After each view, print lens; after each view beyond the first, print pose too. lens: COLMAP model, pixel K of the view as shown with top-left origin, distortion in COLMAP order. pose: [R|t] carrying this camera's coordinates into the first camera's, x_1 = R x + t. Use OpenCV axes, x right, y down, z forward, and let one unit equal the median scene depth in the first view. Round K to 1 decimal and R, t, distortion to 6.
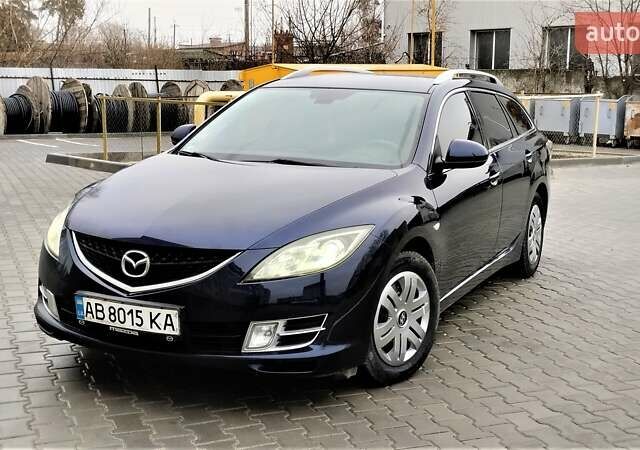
lens RADIAL K [[870.3, 0, 319.5], [0, 870.3, 220.6], [0, 0, 1]] dist [0.024385, 0.000000]
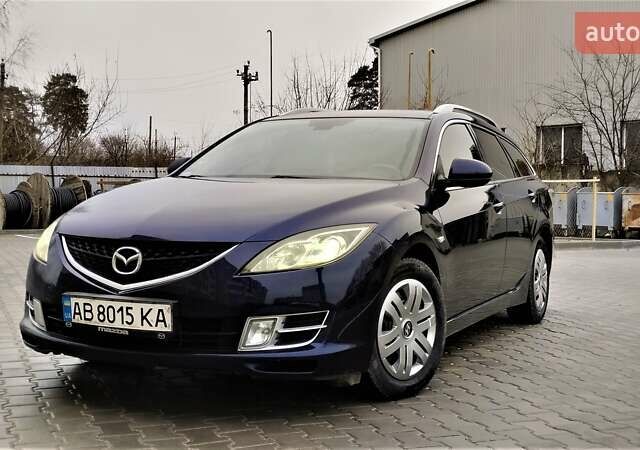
lens RADIAL K [[870.3, 0, 322.1], [0, 870.3, 219.8], [0, 0, 1]] dist [0.024385, 0.000000]
pose [[0.999963, -0.007213, 0.004671, -0.001865], [0.007726, 0.992583, -0.121325, 0.122570], [-0.003761, 0.121357, 0.992602, 0.048161]]
